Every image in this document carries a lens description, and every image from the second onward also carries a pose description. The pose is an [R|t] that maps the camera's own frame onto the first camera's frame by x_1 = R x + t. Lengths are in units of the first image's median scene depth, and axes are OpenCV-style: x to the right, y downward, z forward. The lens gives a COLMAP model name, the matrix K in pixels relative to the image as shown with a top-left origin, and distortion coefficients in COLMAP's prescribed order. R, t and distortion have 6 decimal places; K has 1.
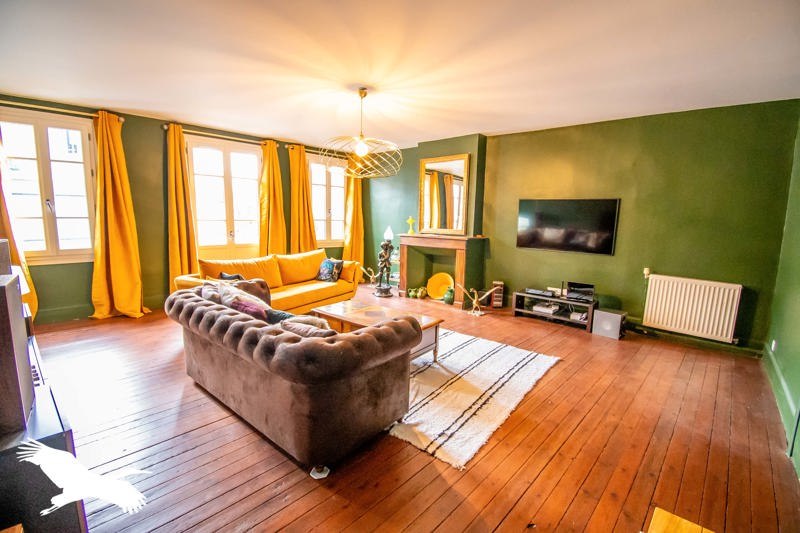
lens RADIAL K [[367.5, 0, 399.4], [0, 367.5, 249.8], [0, 0, 1]] dist [0.000332, -0.000001]
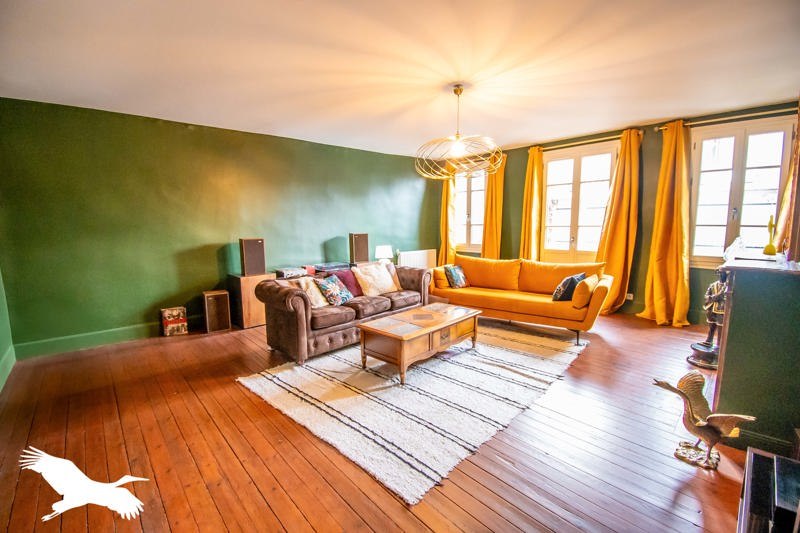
lens RADIAL K [[345.0, 0, 400.0], [0, 345.0, 266.5], [0, 0, 1]] dist [0.011071, 0.000041]
pose [[-0.086483, 0.115091, -0.989583, 0.864003], [-0.083171, 0.989003, 0.122292, -0.078846], [0.992776, 0.092881, -0.075959, 0.991001]]
